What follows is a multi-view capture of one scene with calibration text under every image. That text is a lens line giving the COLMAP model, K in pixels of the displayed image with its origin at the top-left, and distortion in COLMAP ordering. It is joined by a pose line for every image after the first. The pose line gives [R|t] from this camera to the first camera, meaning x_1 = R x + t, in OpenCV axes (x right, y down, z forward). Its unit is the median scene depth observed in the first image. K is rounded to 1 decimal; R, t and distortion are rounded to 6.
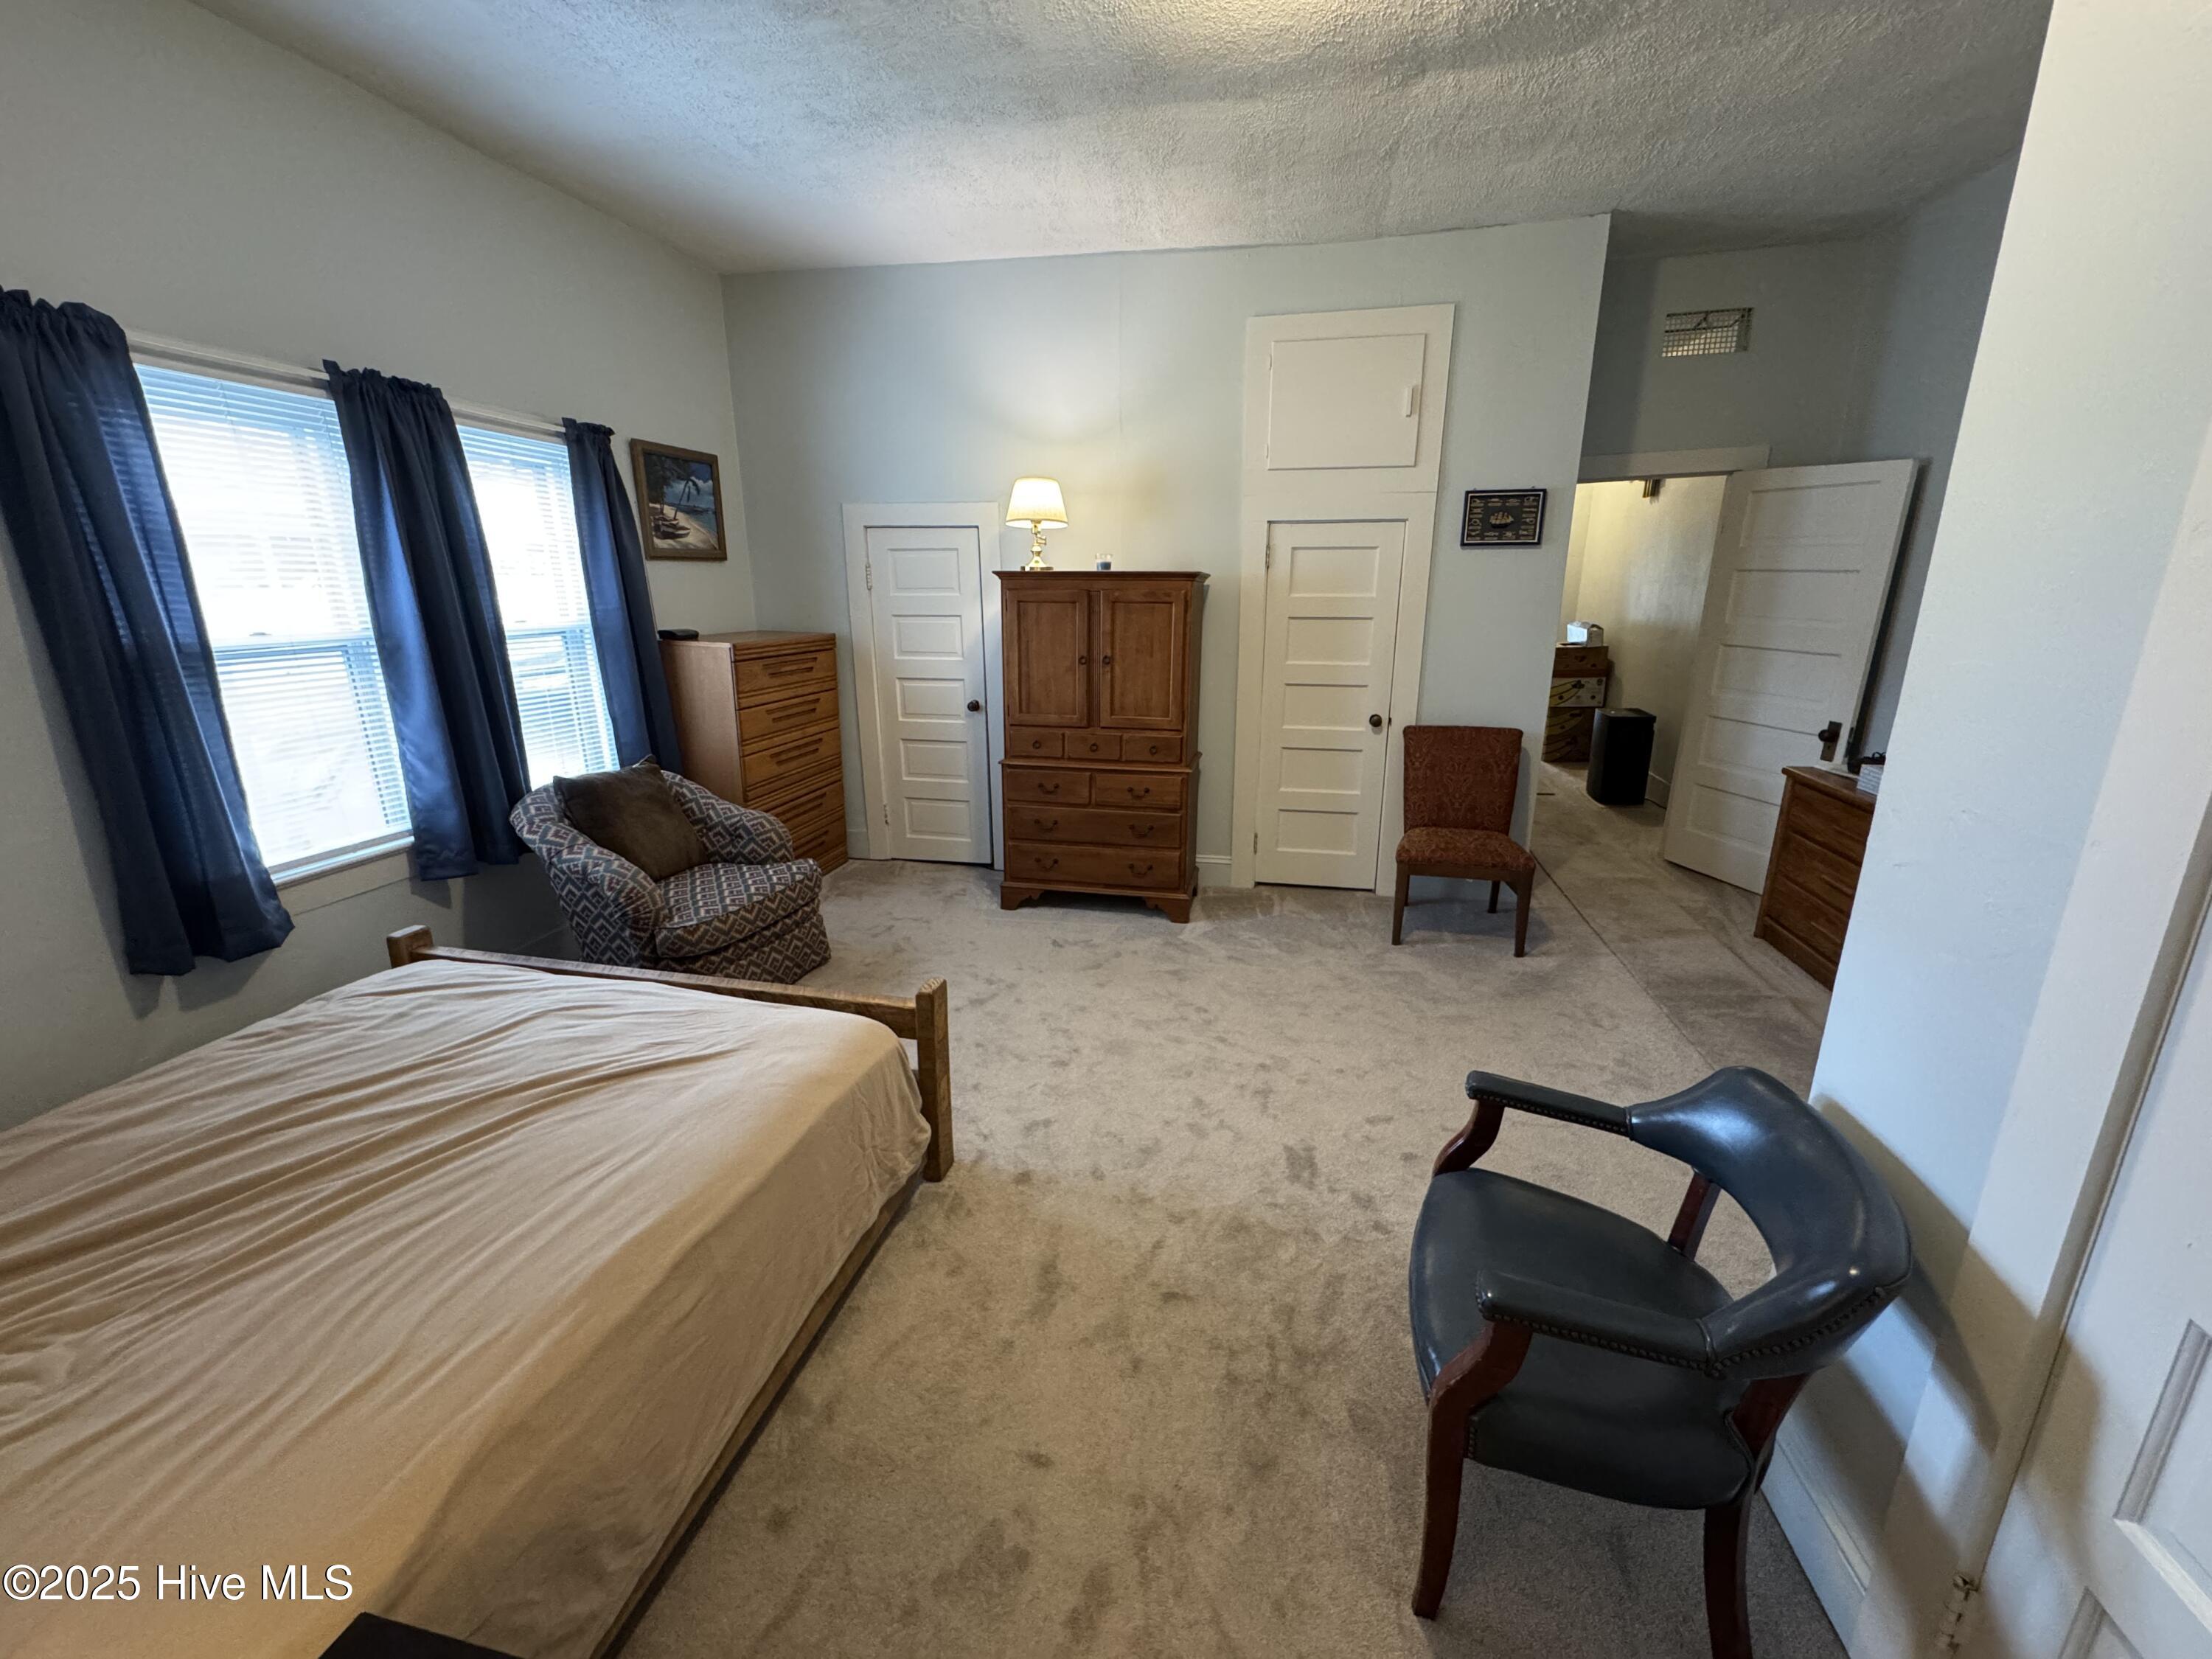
lens RADIAL K [[890.1, 0, 1106.0], [0, 890.1, 829.5], [0, 0, 1]] dist [-0.029185, 0.008982]
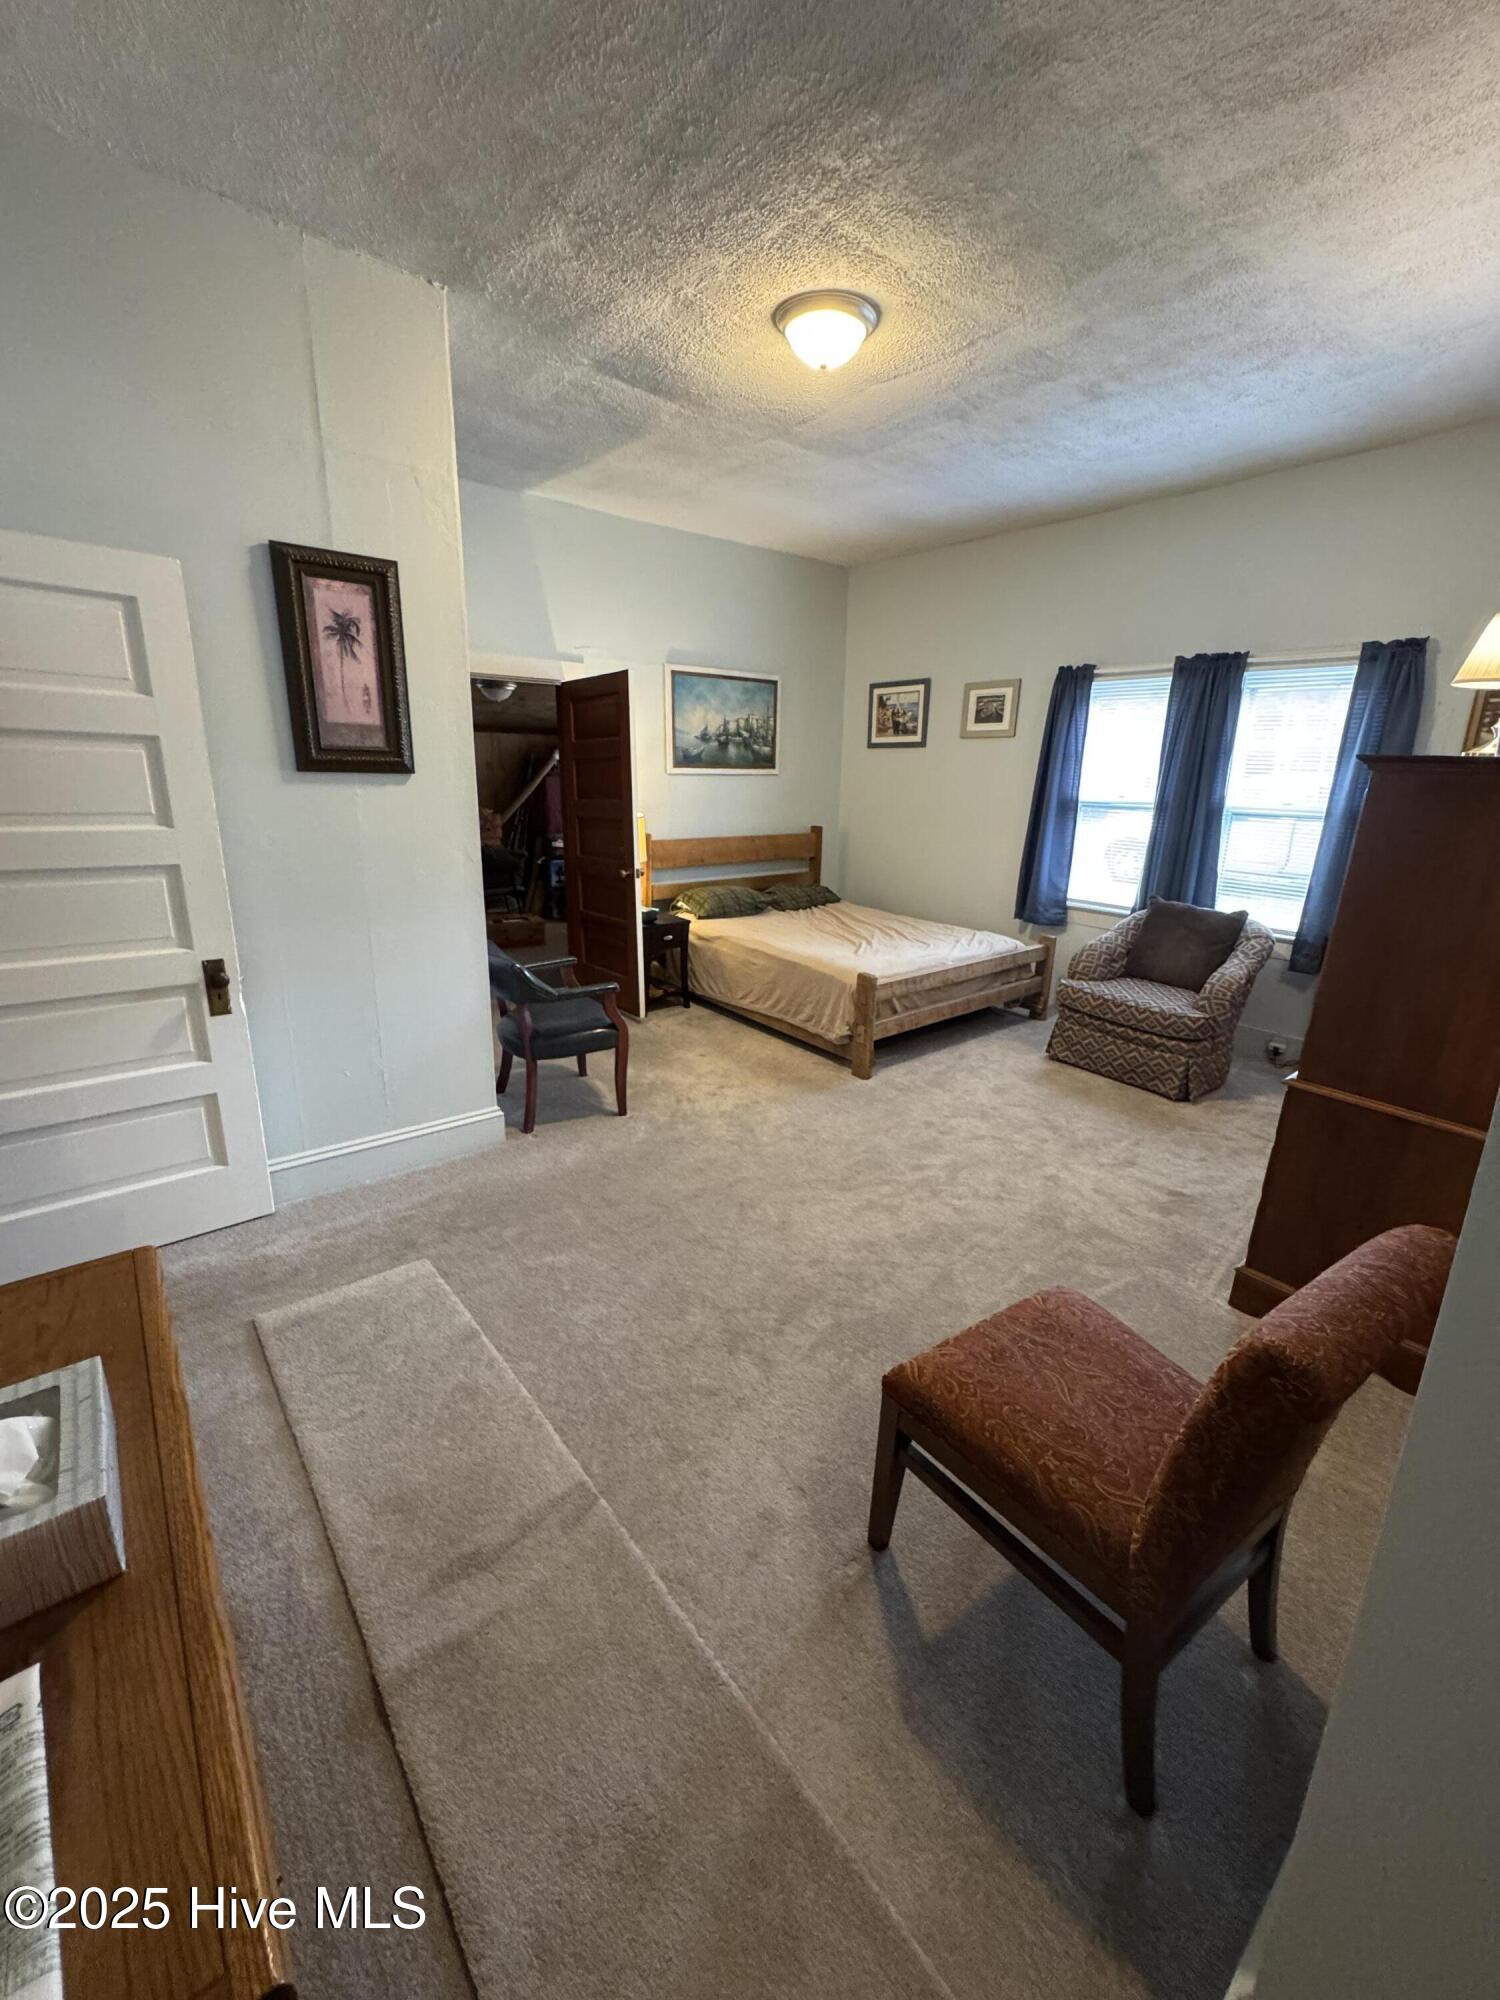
lens RADIAL K [[804.8, 0, 750.0], [0, 804.8, 1000.0], [0, 0, 1]] dist [-0.029185, 0.008982]
pose [[-0.637667, 0.206725, -0.742055, 1.031231], [-0.218270, 0.875347, 0.431423, -0.390634], [0.738742, 0.437073, -0.513058, 1.394537]]
